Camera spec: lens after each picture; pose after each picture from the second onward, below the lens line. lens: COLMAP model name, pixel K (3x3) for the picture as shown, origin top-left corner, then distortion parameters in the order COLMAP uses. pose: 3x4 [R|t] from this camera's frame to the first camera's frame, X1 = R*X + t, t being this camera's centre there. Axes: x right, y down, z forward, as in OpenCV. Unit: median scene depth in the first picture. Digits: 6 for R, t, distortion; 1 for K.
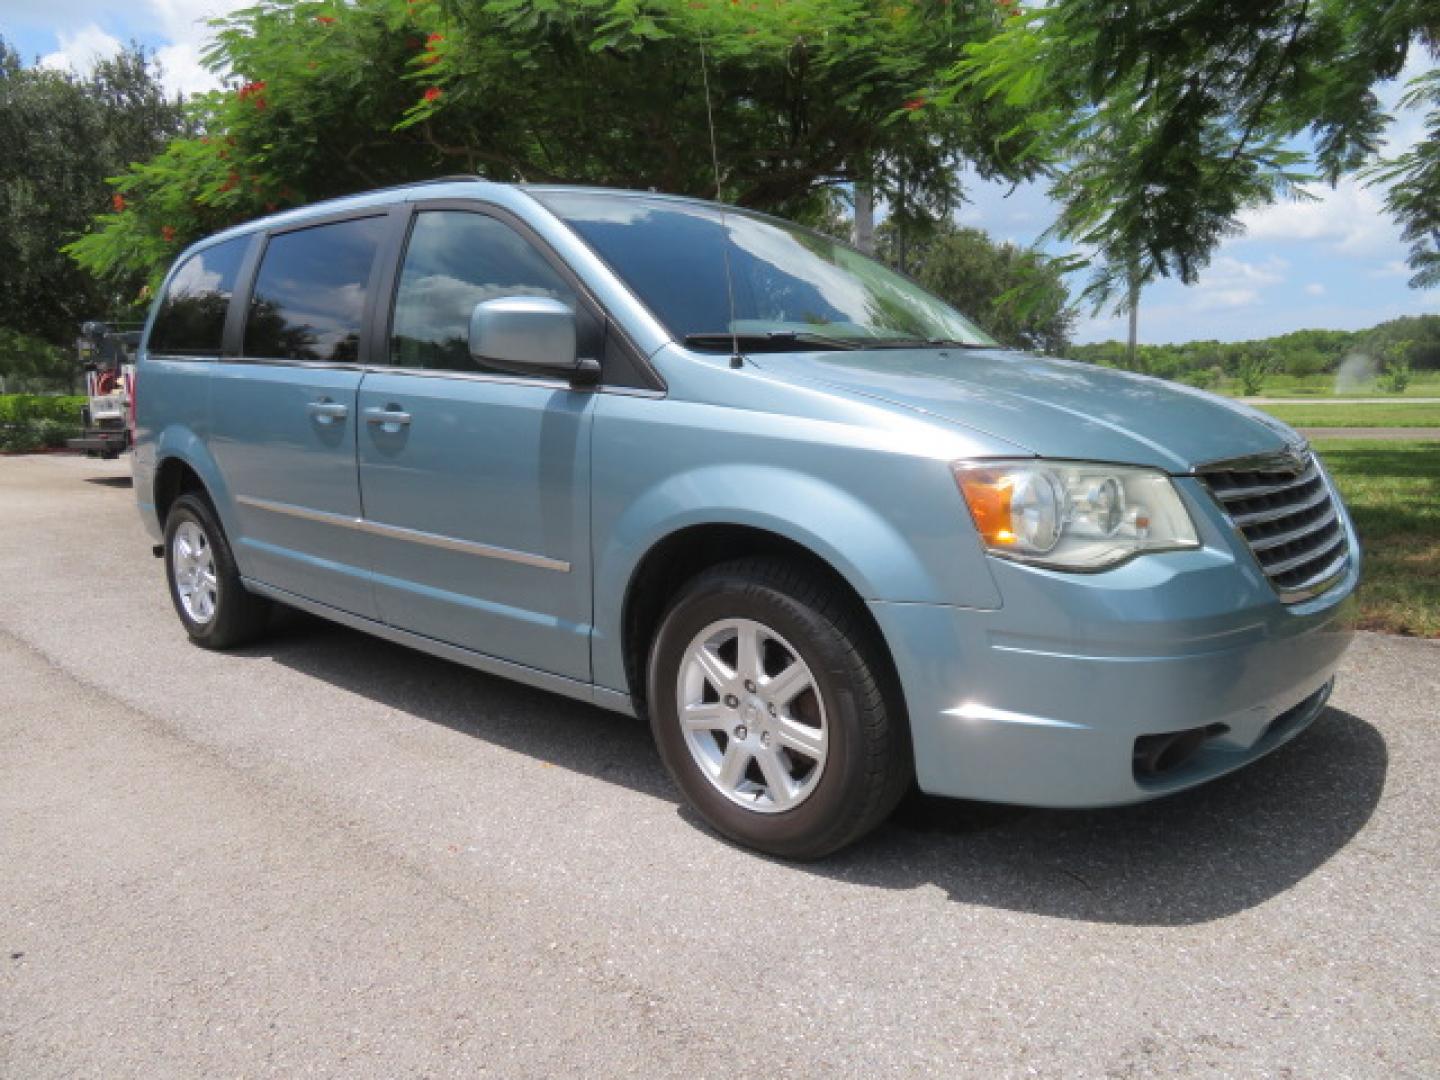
lens RADIAL K [[1024.0, 0, 734.5], [0, 1024.0, 531.9], [0, 0, 1]] dist [-0.006414, 0.000002]
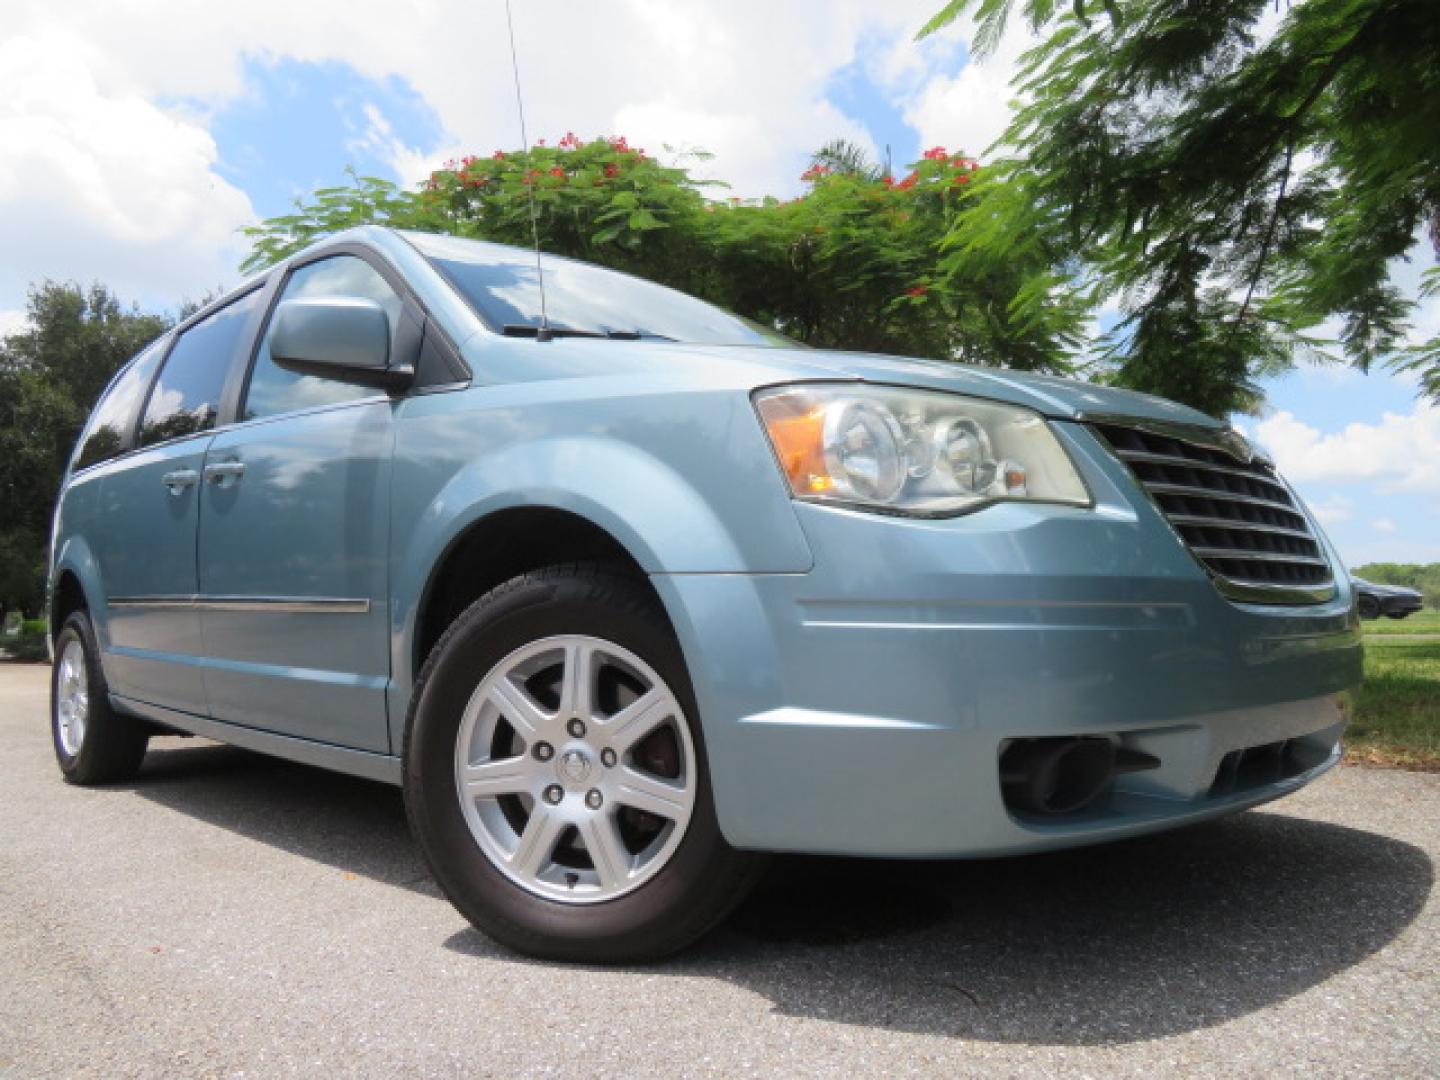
lens RADIAL K [[1027.4, 0, 723.5], [0, 1027.4, 540.3], [0, 0, 1]] dist [-0.004069, -0.001439]
pose [[0.997796, -0.002410, -0.066320, 0.185328], [-0.012341, 0.975173, -0.221102, 0.165289], [0.065206, 0.221433, 0.972993, 0.200797]]
